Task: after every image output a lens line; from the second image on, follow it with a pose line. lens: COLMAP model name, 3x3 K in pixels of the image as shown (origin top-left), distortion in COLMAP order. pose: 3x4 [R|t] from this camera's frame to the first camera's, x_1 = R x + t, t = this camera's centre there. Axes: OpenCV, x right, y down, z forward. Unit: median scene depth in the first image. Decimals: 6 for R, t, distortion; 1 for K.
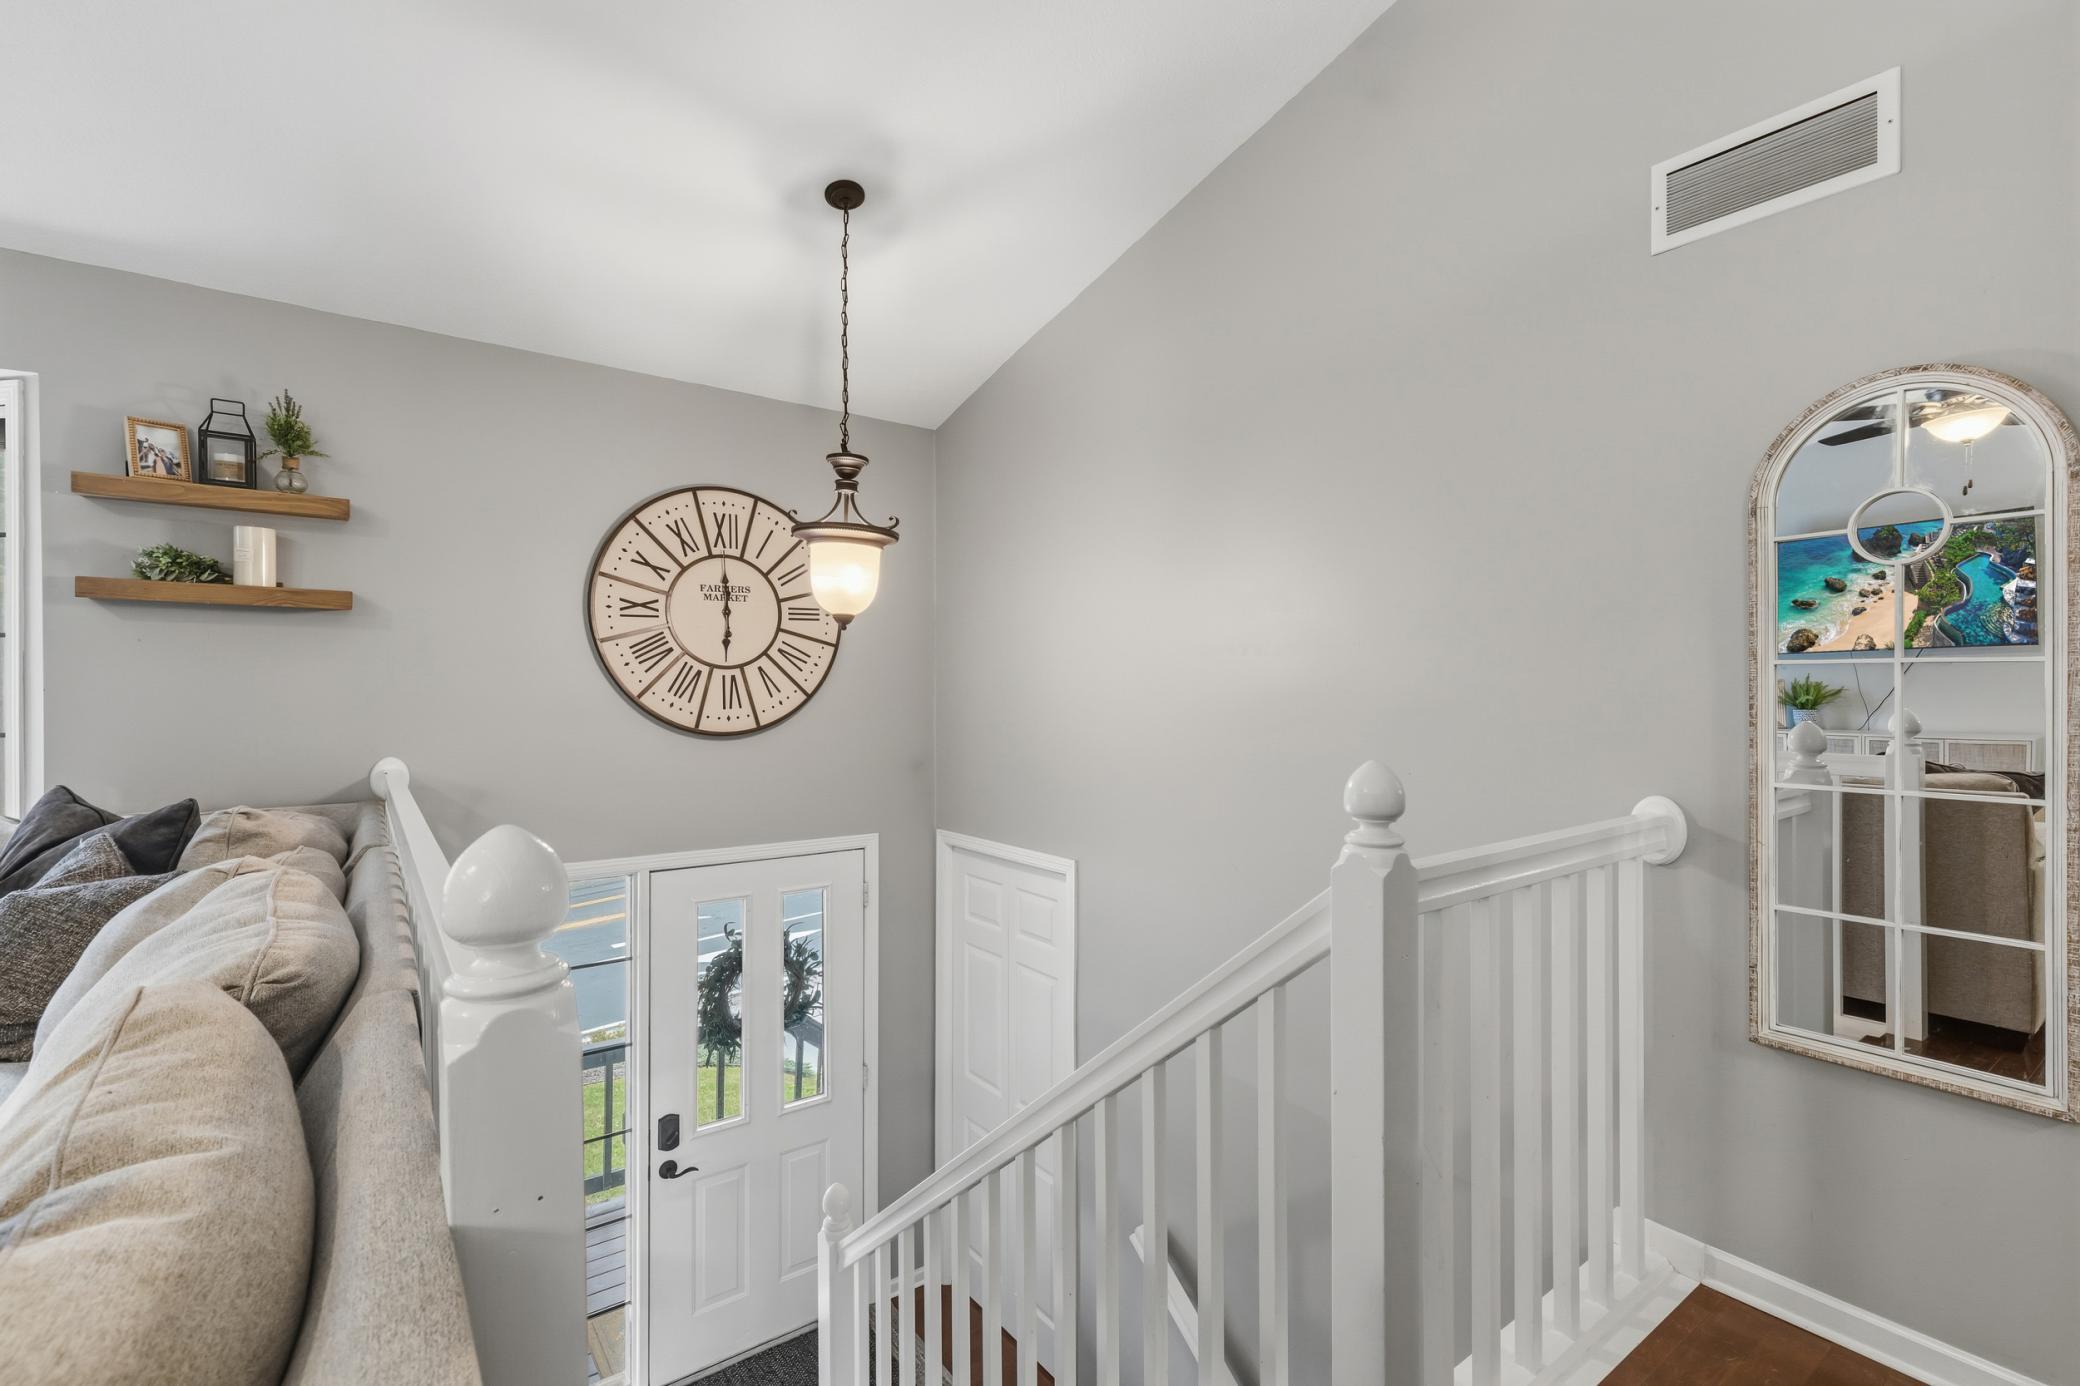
lens RADIAL K [[929.0, 0, 1040.0], [0, 929.0, 693.0], [0, 0, 1]] dist [0.000495, 0.000187]
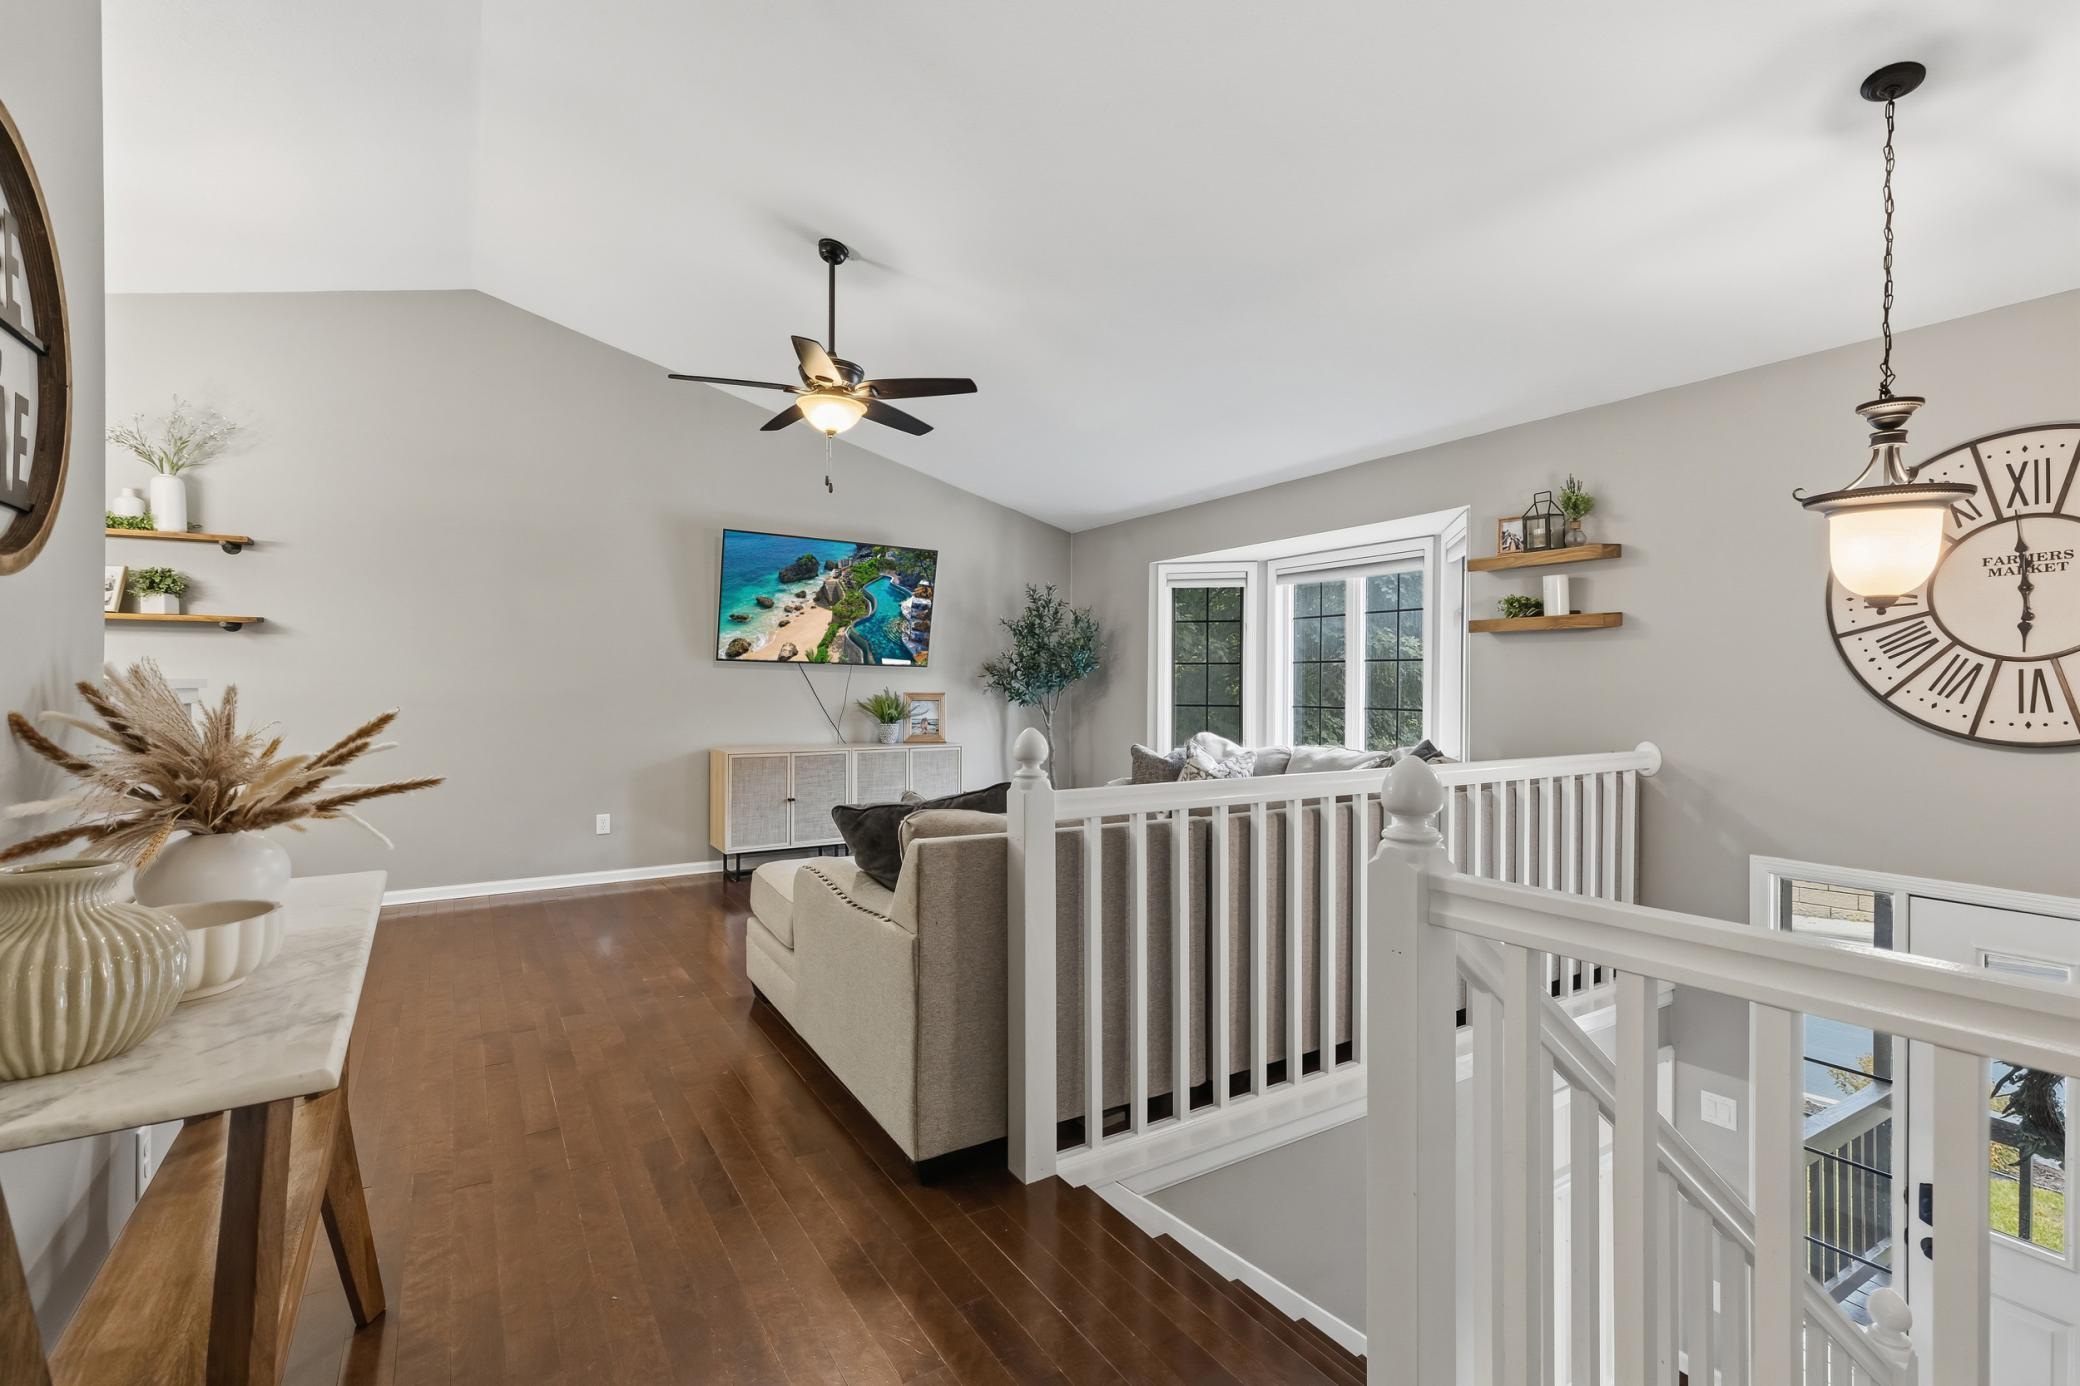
lens RADIAL K [[929.0, 0, 1040.0], [0, 929.0, 693.0], [0, 0, 1]] dist [0.000495, 0.000187]
pose [[-0.087516, 0.004924, -0.996151, 0.525584], [-0.009999, 0.999933, 0.005821, 0.004468], [0.996113, 0.010470, -0.087461, 0.256742]]
